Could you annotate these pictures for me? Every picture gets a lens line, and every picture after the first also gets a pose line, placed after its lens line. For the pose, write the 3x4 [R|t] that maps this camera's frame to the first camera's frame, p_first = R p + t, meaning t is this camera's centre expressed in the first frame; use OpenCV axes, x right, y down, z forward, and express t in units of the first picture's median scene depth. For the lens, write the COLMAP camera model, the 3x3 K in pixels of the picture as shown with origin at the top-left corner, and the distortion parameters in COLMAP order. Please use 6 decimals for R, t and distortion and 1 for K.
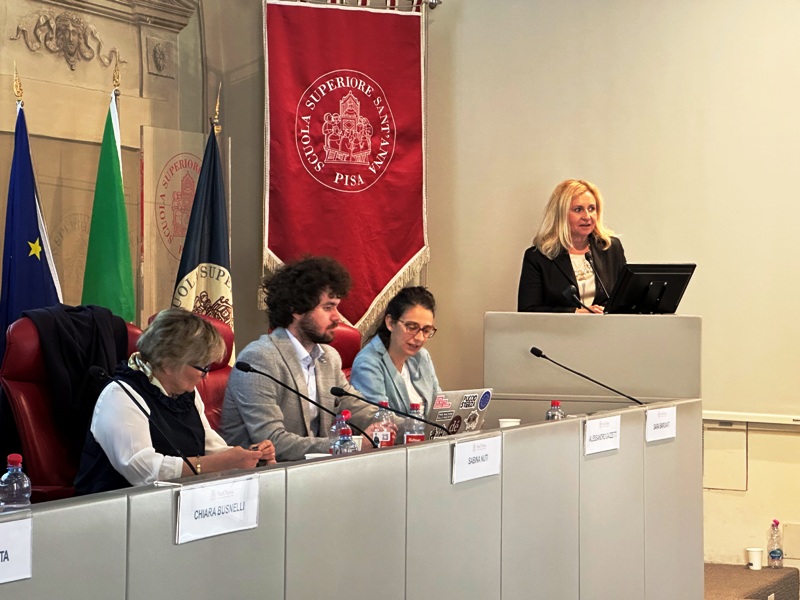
lens RADIAL K [[1796.6, 0, 400.0], [0, 1796.6, 300.0], [0, 0, 1]] dist [0.064614, 0.498109]
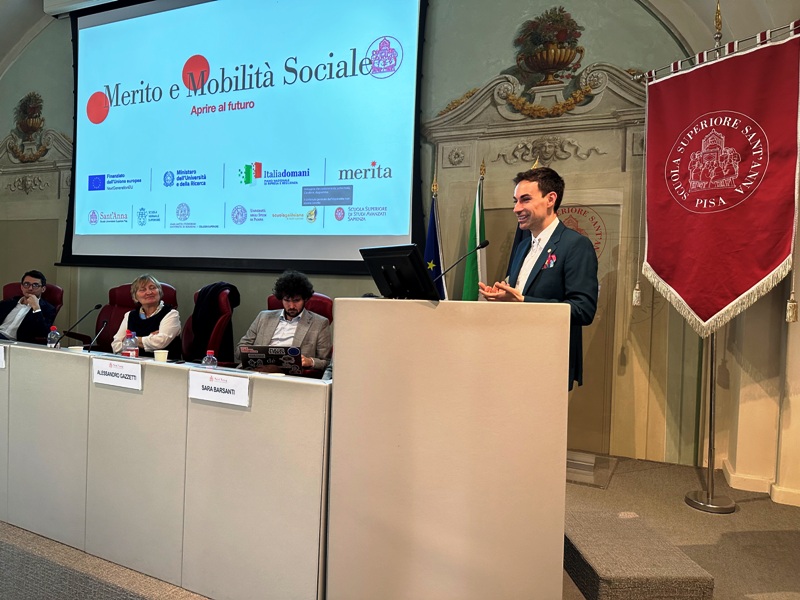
lens RADIAL K [[561.5, 0, 400.0], [0, 561.5, 300.0], [0, 0, 1]] dist [0.066002, -0.091878]
pose [[0.020818, 0.013673, -0.999690, 0.353945], [-0.044417, 0.998932, 0.012738, 0.003115], [0.998796, 0.044138, 0.021403, 0.790316]]
